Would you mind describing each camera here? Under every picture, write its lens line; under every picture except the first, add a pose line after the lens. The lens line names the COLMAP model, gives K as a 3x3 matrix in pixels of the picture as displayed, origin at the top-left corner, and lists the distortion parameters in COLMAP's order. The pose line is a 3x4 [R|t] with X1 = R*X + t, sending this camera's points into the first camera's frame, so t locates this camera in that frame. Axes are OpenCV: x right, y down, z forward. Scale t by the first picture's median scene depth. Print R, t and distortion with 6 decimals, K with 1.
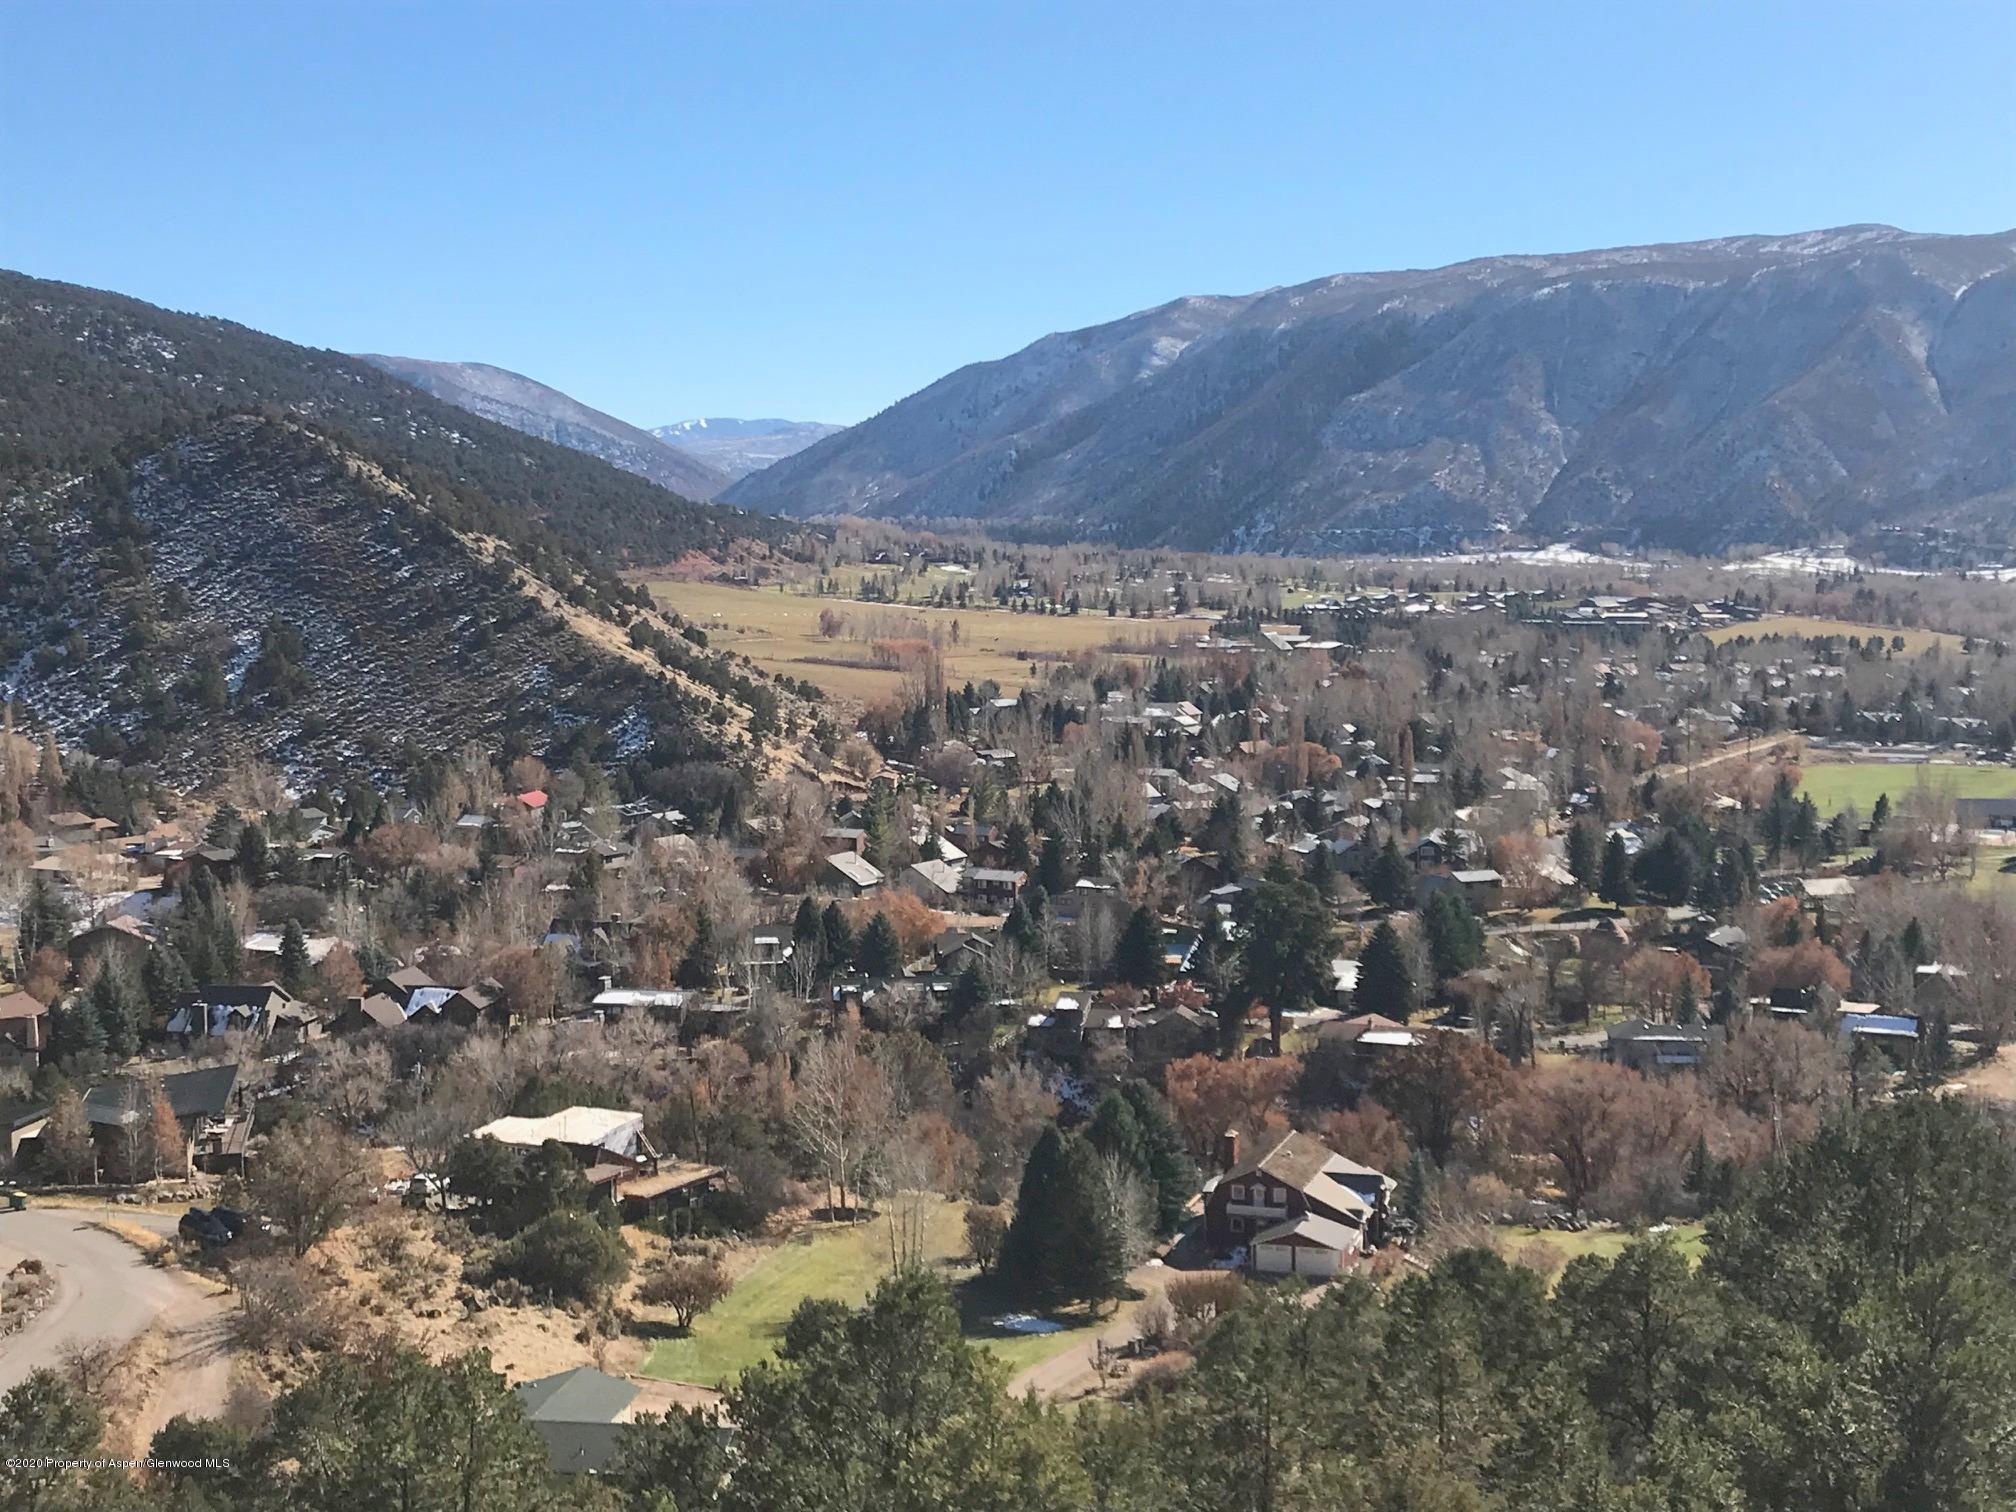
lens RADIAL K [[2867.1, 0, 1003.3], [0, 2867.1, 766.6], [0, 0, 1]] dist [0.263810, 0.000000]
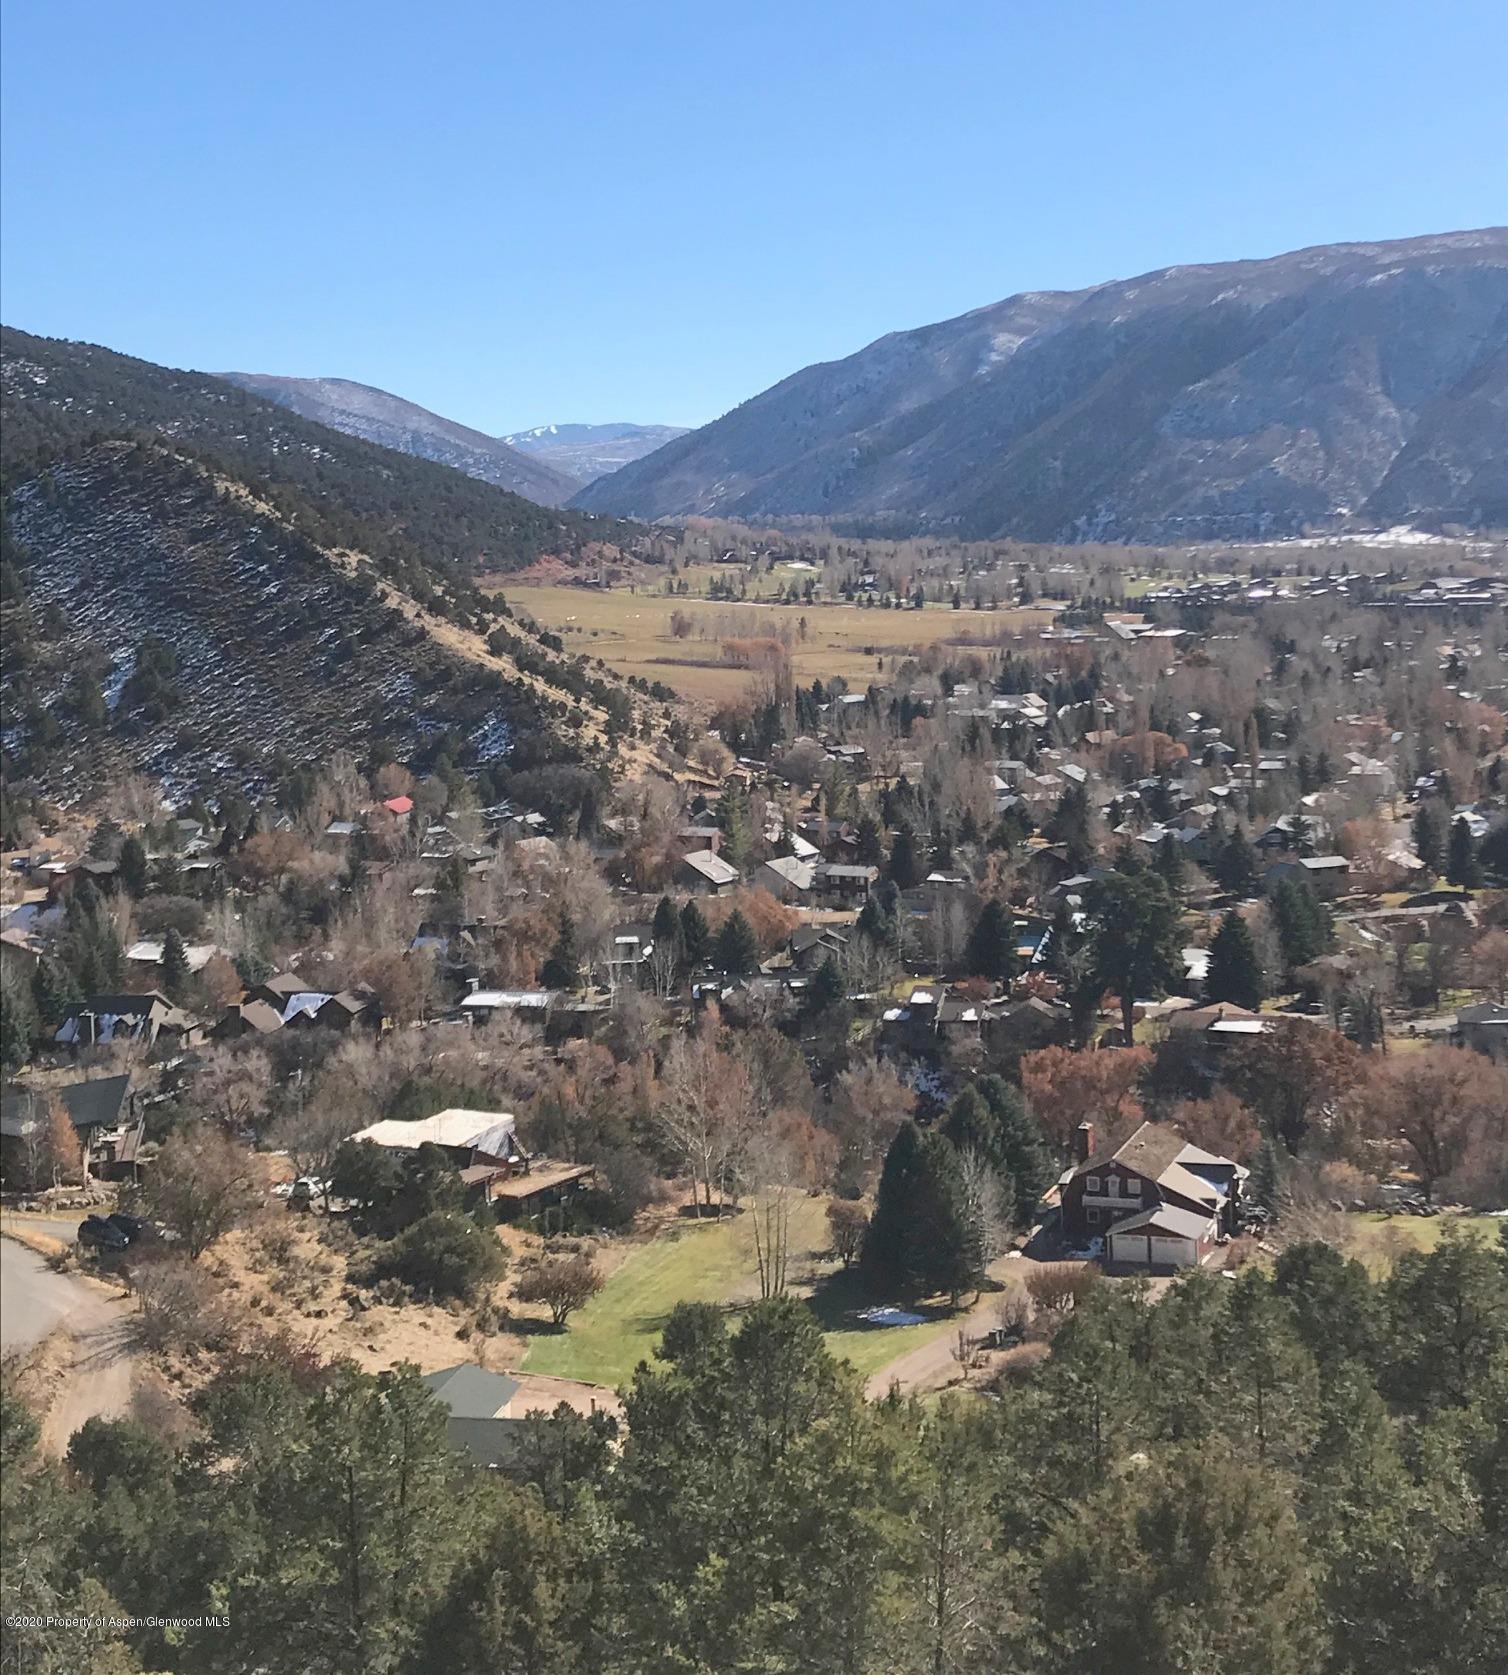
lens RADIAL K [[2071.5, 0, 764.0], [0, 2071.5, 831.6], [0, 0, 1]] dist [0.166269, 0.000000]
pose [[0.999007, -0.025621, -0.036456, -0.005539], [0.023535, 0.998123, -0.056536, 0.064902], [0.037836, 0.055621, 0.997735, 0.260055]]
